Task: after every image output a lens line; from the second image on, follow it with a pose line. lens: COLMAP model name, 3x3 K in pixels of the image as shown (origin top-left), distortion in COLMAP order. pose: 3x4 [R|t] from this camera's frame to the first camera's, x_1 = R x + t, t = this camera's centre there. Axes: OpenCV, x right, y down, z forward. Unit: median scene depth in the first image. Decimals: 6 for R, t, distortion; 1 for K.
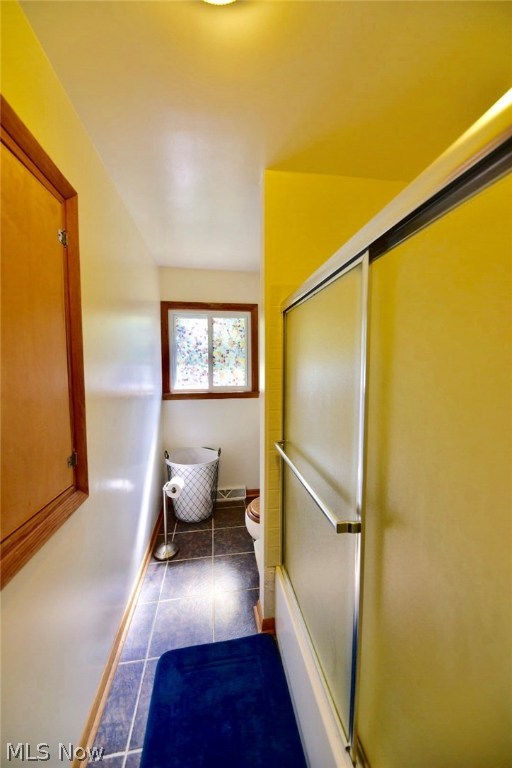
lens RADIAL K [[265.6, 0, 255.2], [0, 265.6, 382.3], [0, 0, 1]] dist [0.007198, -0.004074]
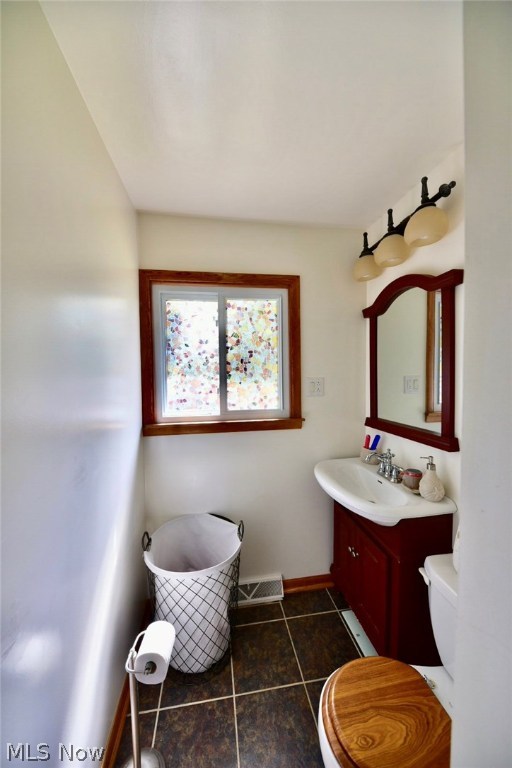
lens RADIAL K [[265.6, 0, 257.5], [0, 265.6, 385.2], [0, 0, 1]] dist [0.007198, -0.004074]
pose [[0.999926, -0.012148, -0.000180, -0.089009], [0.012136, 0.999427, -0.031583, -0.023465], [0.000563, 0.031579, 0.999501, 0.391857]]
